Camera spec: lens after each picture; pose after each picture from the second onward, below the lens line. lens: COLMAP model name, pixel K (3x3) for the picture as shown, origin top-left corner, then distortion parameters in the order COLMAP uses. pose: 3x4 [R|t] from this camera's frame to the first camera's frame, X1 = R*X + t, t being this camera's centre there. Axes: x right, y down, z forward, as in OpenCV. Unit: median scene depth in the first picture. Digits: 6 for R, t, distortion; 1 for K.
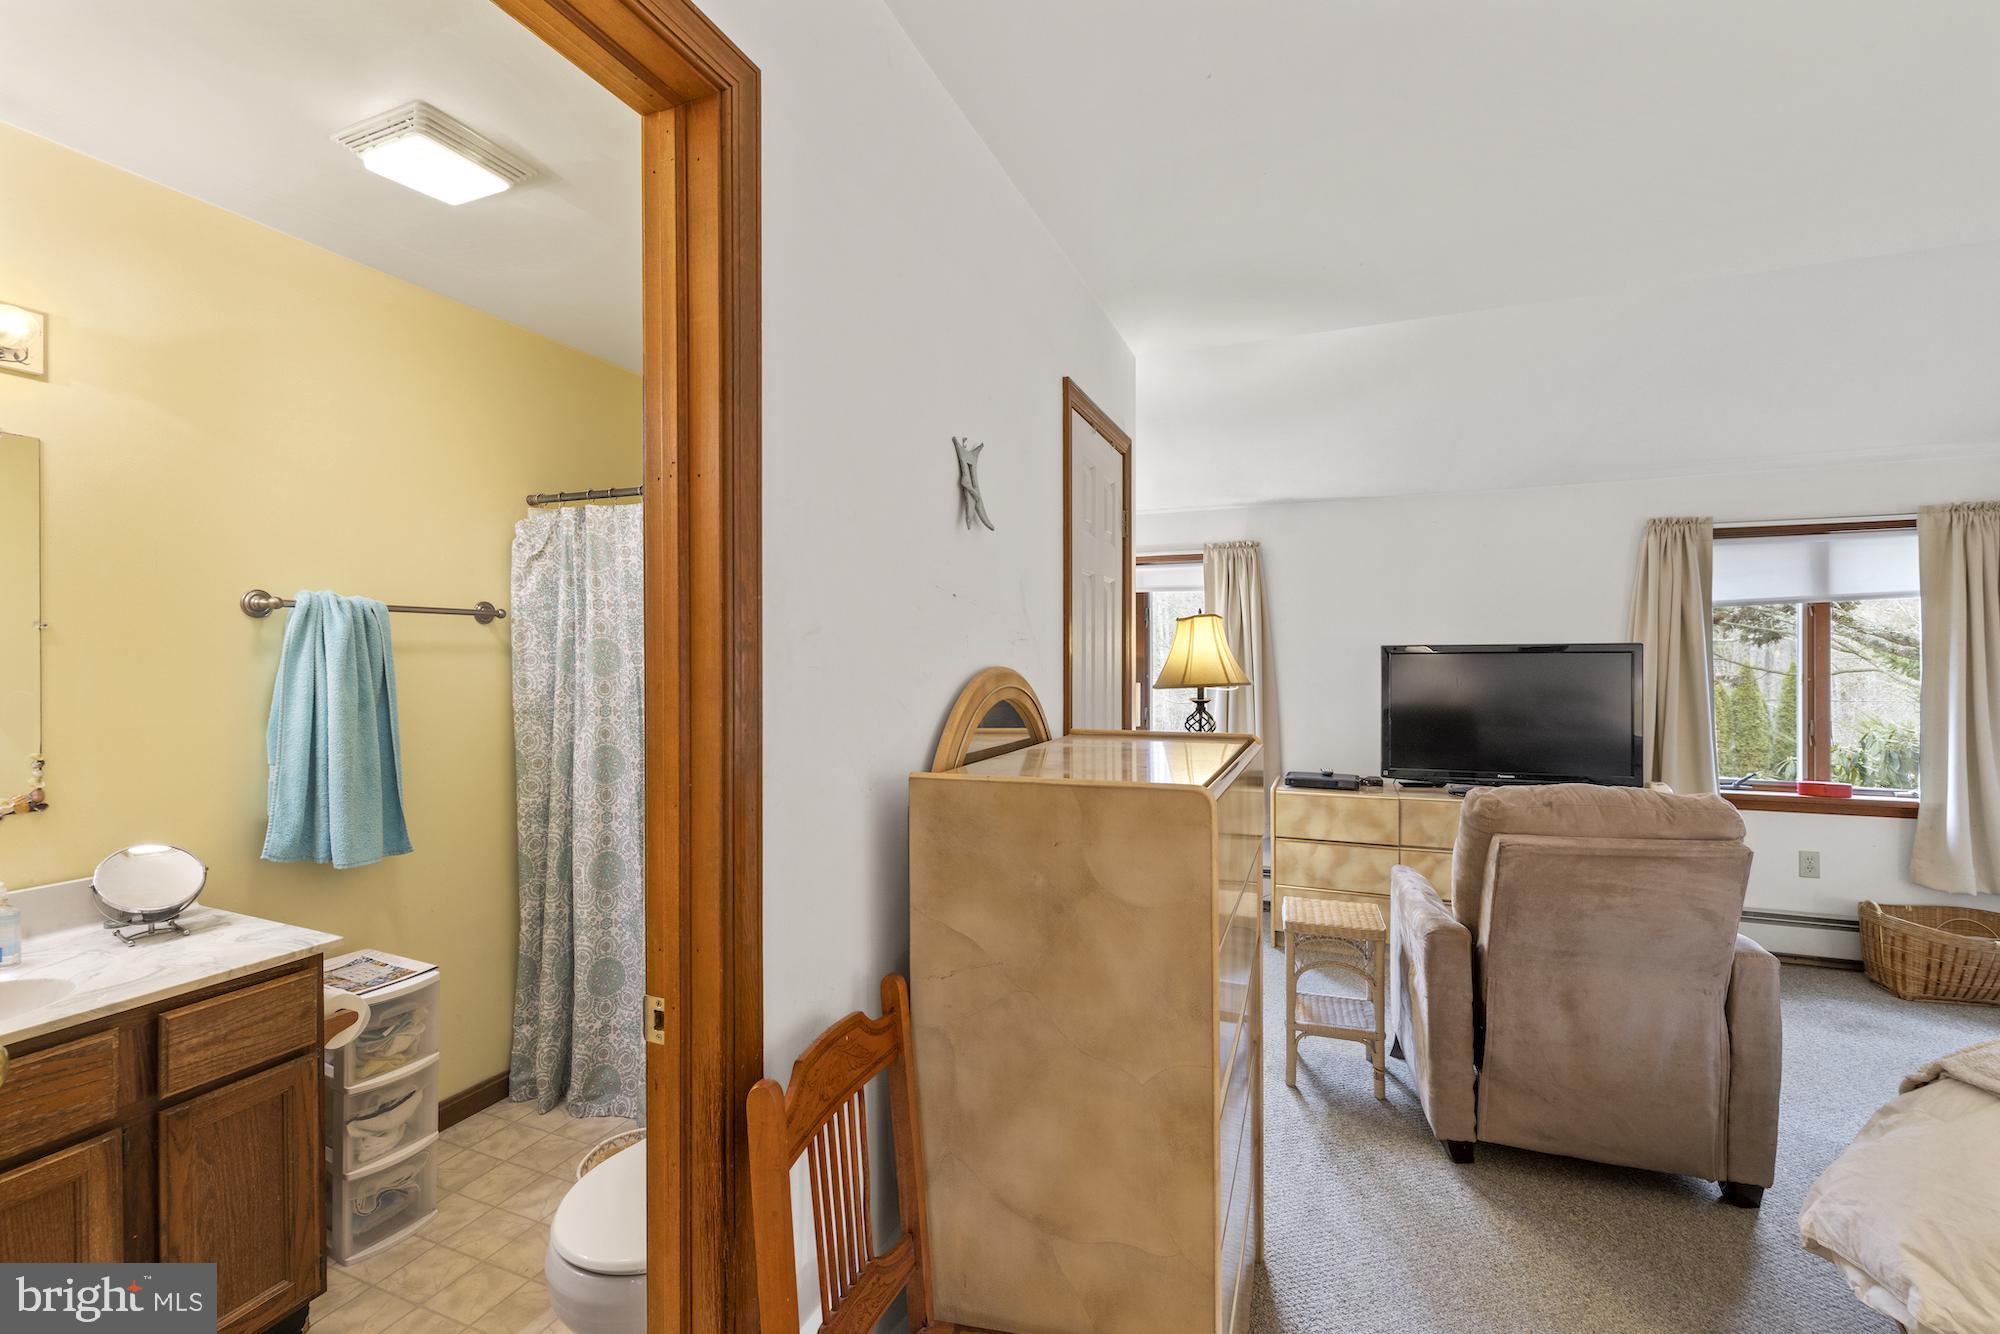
lens RADIAL K [[845.5, 0, 936.2], [0, 845.5, 641.4], [0, 0, 1]] dist [0.008531, -0.002485]
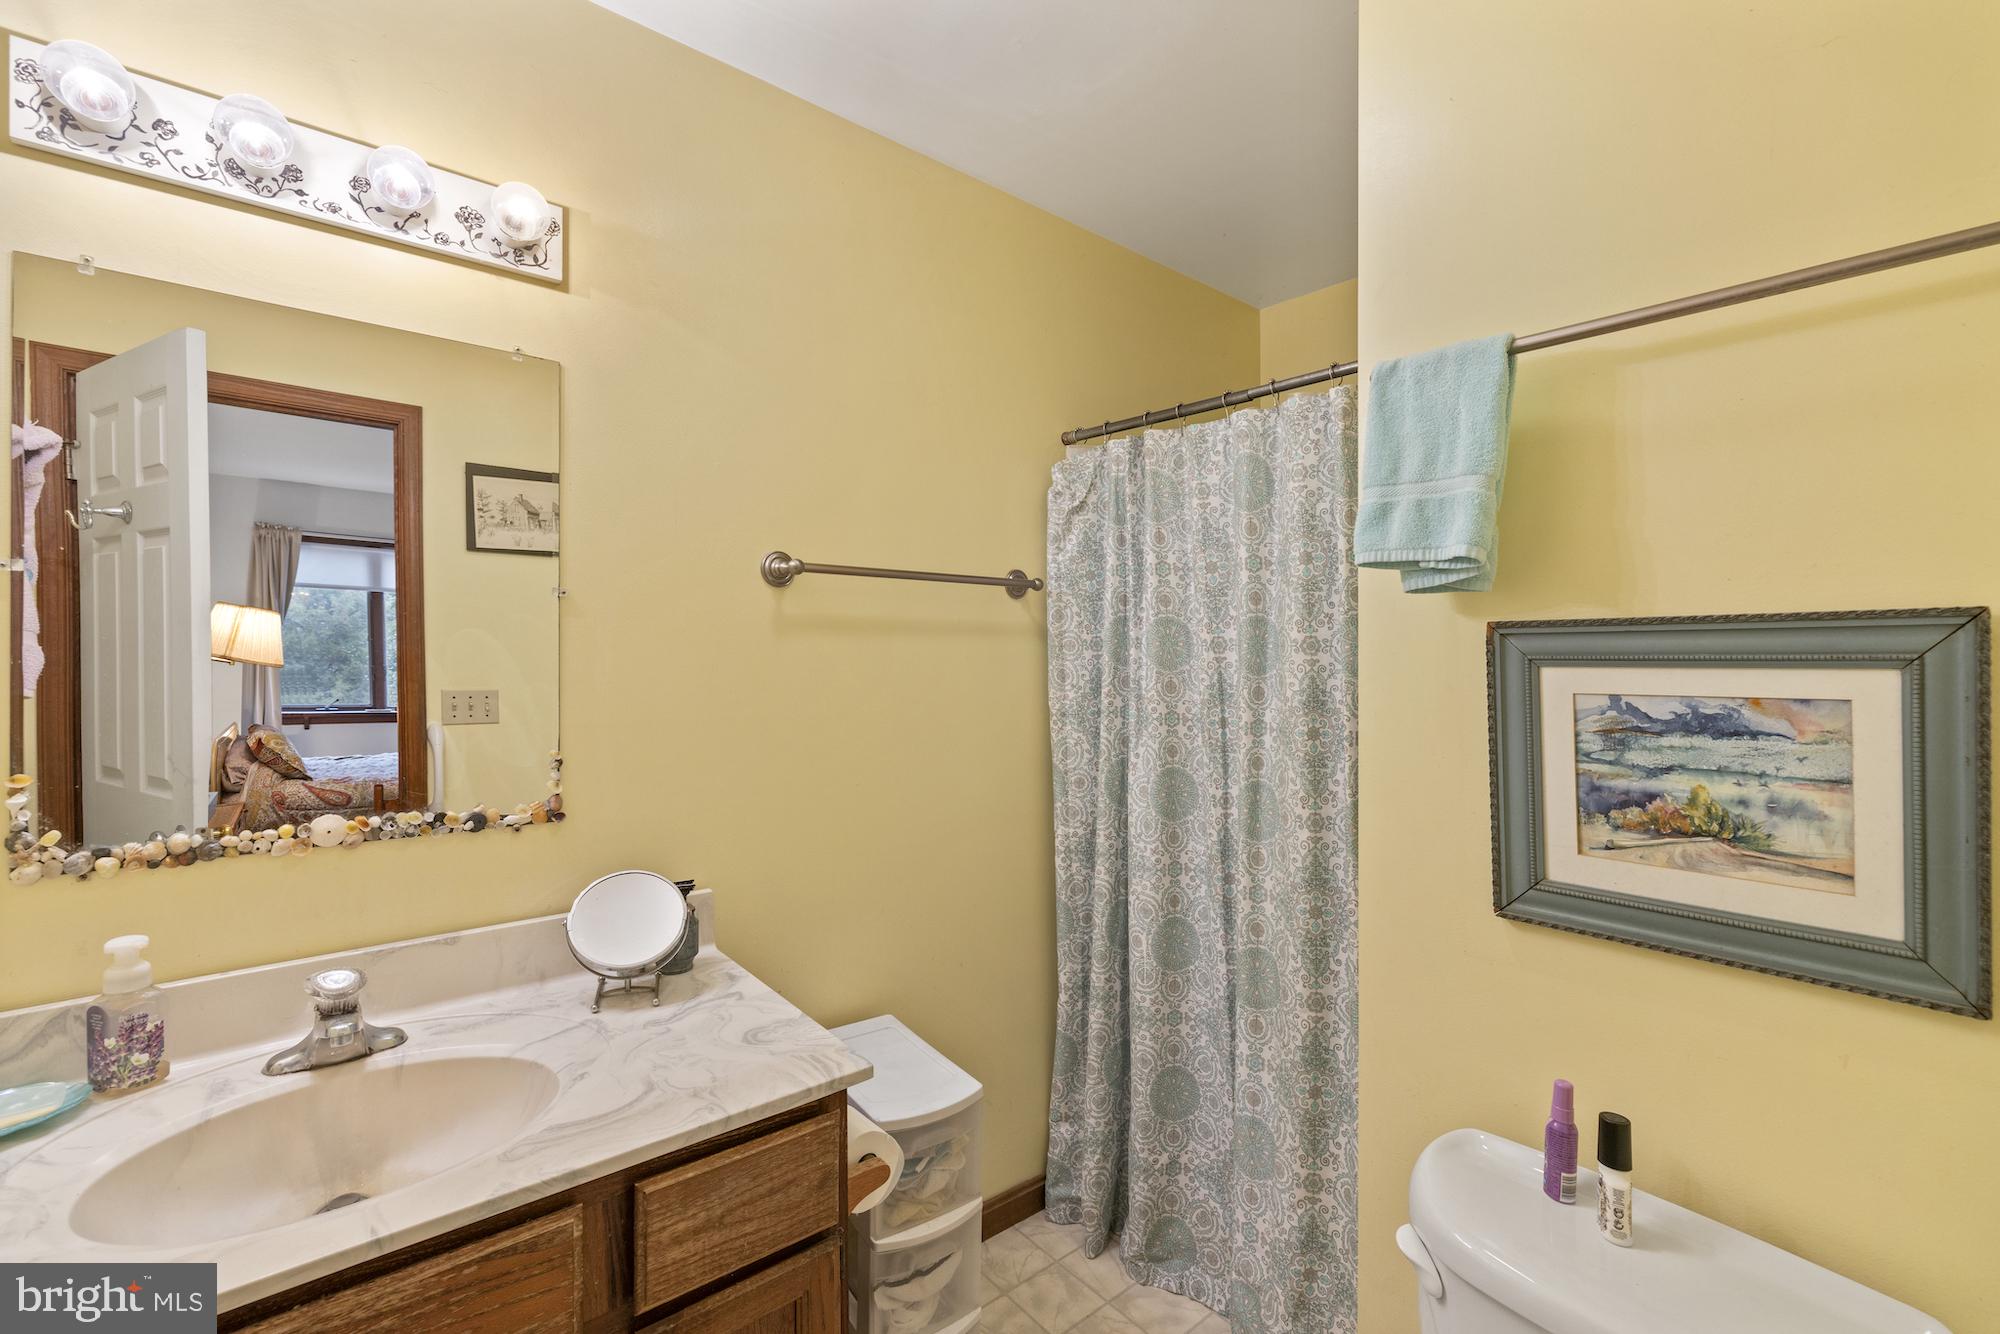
lens RADIAL K [[845.5, 0, 993.3], [0, 845.5, 671.8], [0, 0, 1]] dist [0.008531, -0.002485]
pose [[0.897851, 0.022525, -0.439722, -0.226279], [-0.004893, 0.999139, 0.041192, 0.015612], [0.440272, -0.034833, 0.897189, 0.316395]]
